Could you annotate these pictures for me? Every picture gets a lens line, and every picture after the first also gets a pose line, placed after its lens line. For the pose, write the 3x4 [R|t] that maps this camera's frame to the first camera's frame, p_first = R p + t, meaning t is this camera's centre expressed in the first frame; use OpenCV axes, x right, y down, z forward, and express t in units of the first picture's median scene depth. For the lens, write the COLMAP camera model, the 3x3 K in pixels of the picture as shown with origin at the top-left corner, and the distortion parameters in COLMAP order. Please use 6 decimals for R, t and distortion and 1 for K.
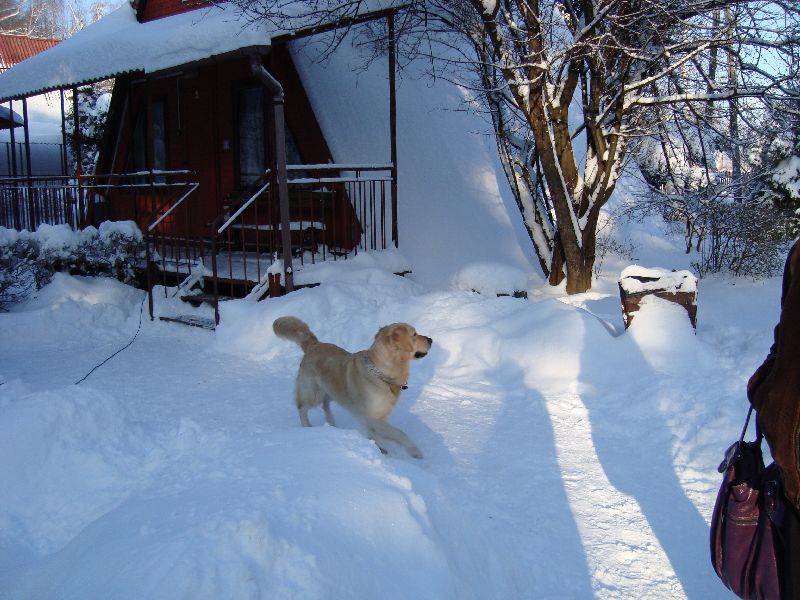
lens RADIAL K [[772.2, 0, 400.0], [0, 772.2, 300.0], [0, 0, 1]] dist [-0.218650, 0.220357]
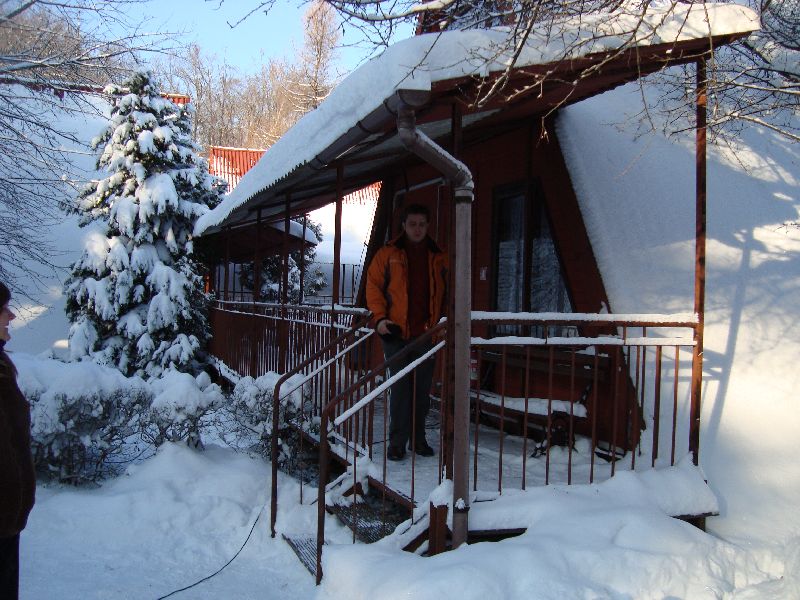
lens RADIAL K [[772.2, 0, 400.0], [0, 772.2, 300.0], [0, 0, 1]] dist [-0.218650, 0.220357]
pose [[0.883772, 0.038302, -0.466348, 0.057888], [-0.117452, 0.982895, -0.141856, -0.091205], [0.452937, 0.180142, 0.873153, 0.445150]]
